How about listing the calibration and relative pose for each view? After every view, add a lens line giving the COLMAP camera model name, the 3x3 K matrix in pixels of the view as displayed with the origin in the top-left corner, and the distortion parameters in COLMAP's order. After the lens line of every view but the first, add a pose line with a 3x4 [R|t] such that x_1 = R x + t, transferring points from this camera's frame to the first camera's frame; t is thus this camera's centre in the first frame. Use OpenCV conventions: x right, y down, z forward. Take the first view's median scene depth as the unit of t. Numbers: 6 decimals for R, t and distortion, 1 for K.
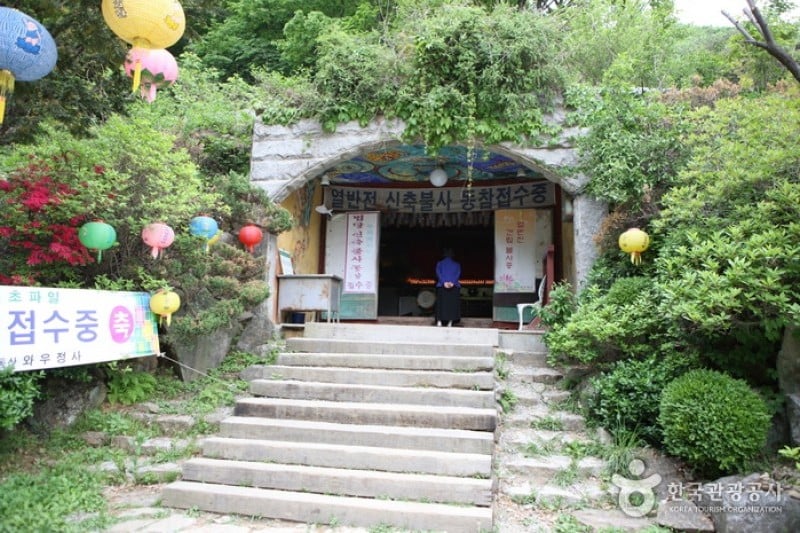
lens RADIAL K [[562.6, 0, 400.0], [0, 562.6, 266.5], [0, 0, 1]] dist [-0.055671, -0.000725]
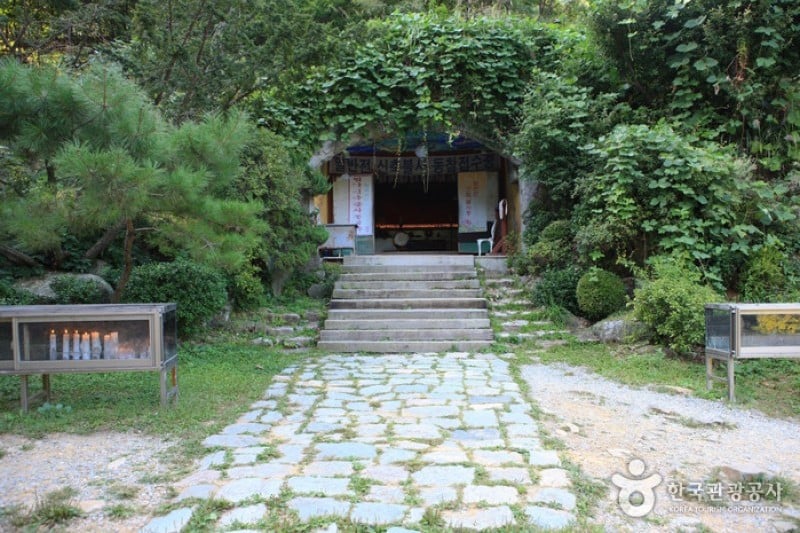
lens RADIAL K [[562.6, 0, 400.0], [0, 562.6, 266.5], [0, 0, 1]] dist [-0.055671, -0.000725]
pose [[0.987405, -0.034041, 0.154507, -0.198582], [0.018943, 0.994991, 0.098156, -0.009799], [-0.157075, -0.093993, 0.983104, -0.371938]]
